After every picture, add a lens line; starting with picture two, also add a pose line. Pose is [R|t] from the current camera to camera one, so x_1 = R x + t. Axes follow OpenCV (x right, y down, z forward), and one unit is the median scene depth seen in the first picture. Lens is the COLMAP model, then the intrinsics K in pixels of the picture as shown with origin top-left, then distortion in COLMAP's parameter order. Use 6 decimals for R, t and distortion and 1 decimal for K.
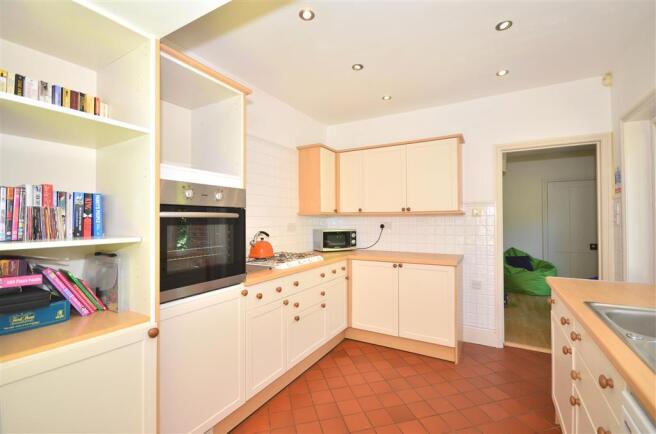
lens RADIAL K [[296.6, 0, 327.9], [0, 296.6, 217.3], [0, 0, 1]] dist [0.002165, -0.000494]
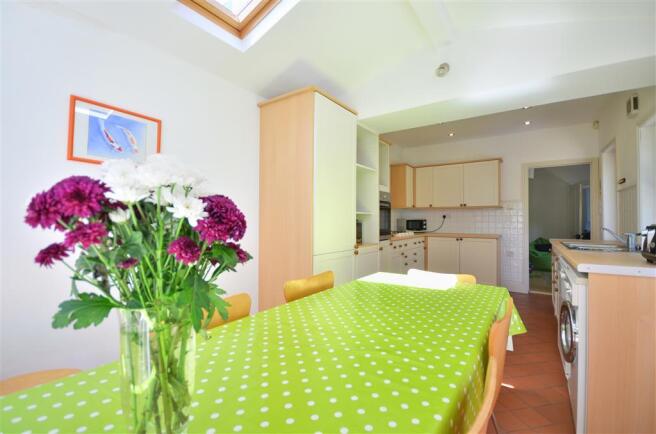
lens RADIAL K [[296.6, 0, 327.8], [0, 296.6, 218.5], [0, 0, 1]] dist [0.002165, -0.000494]
pose [[0.996297, 0.007433, -0.085656, -0.327460], [-0.007152, 0.999968, 0.003589, 0.045759], [0.085680, -0.002963, 0.996318, -0.647338]]
